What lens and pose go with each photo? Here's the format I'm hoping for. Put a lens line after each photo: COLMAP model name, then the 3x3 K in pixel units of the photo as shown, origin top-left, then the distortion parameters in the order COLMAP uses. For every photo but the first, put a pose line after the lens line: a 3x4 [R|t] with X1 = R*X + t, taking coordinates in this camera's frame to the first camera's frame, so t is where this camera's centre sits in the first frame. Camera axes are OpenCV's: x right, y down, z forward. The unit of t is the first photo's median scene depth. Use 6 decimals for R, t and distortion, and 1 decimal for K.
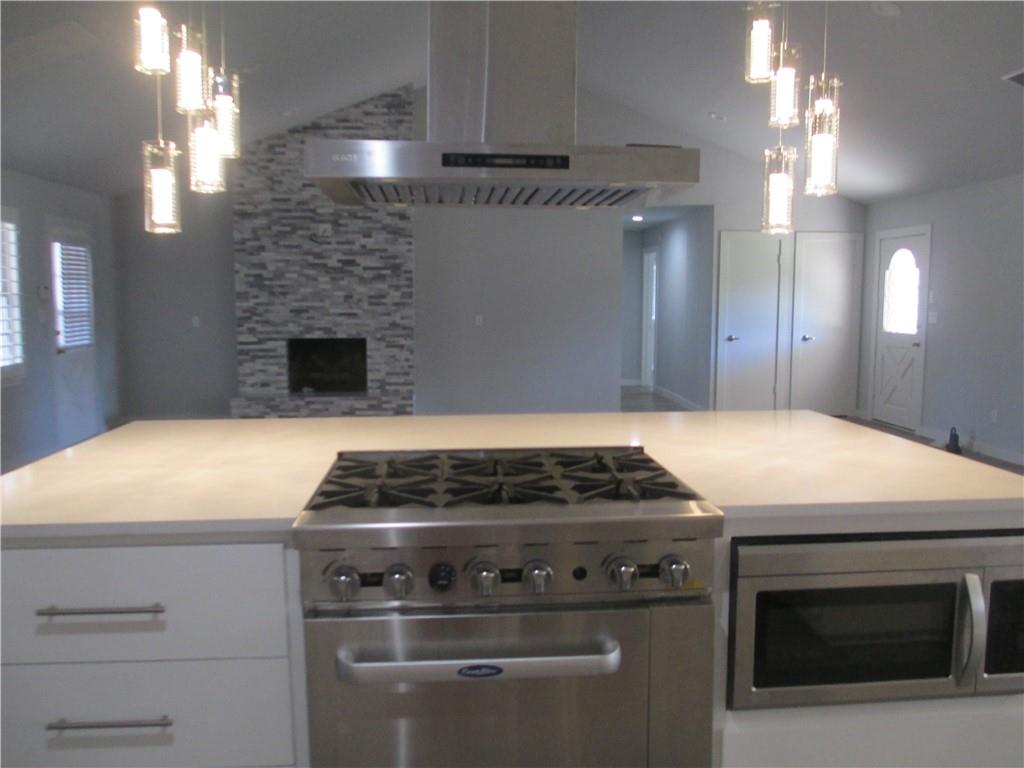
lens RADIAL K [[852.2, 0, 511.7], [0, 852.2, 385.2], [0, 0, 1]] dist [-0.049149, 0.006686]
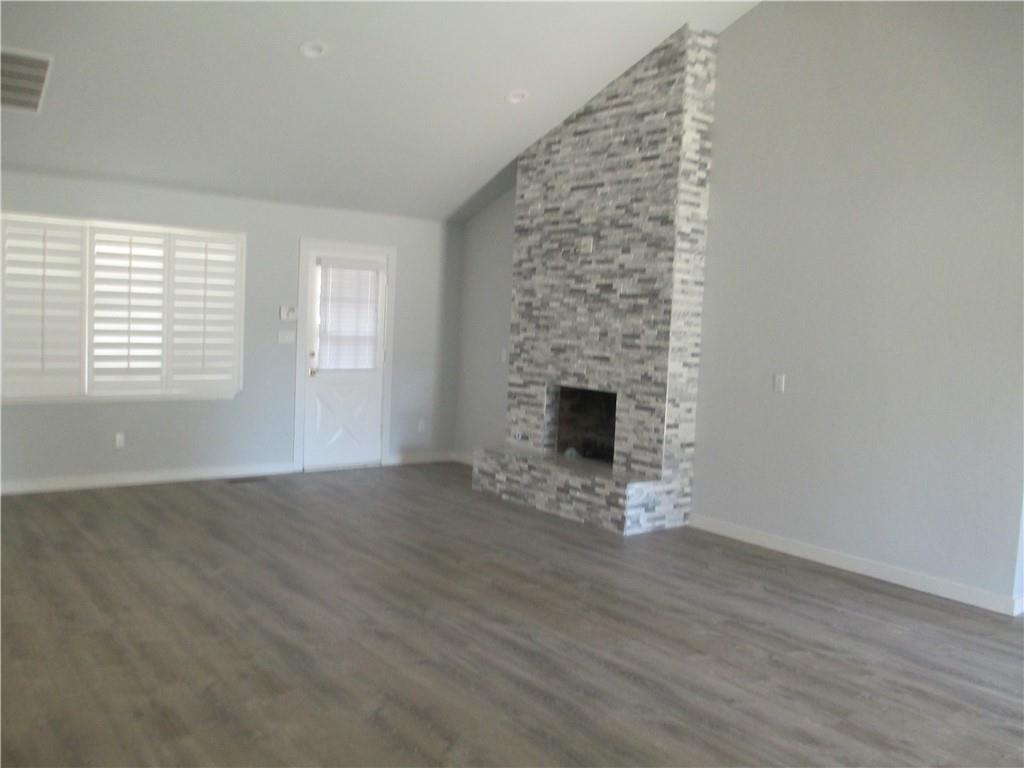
lens RADIAL K [[852.2, 0, 512.2], [0, 852.2, 381.5], [0, 0, 1]] dist [-0.049149, 0.006686]
pose [[0.557553, 0.082877, -0.825994, 0.376857], [-0.136642, 0.990595, 0.007157, -0.058612], [0.818818, 0.108875, 0.563634, 0.528321]]
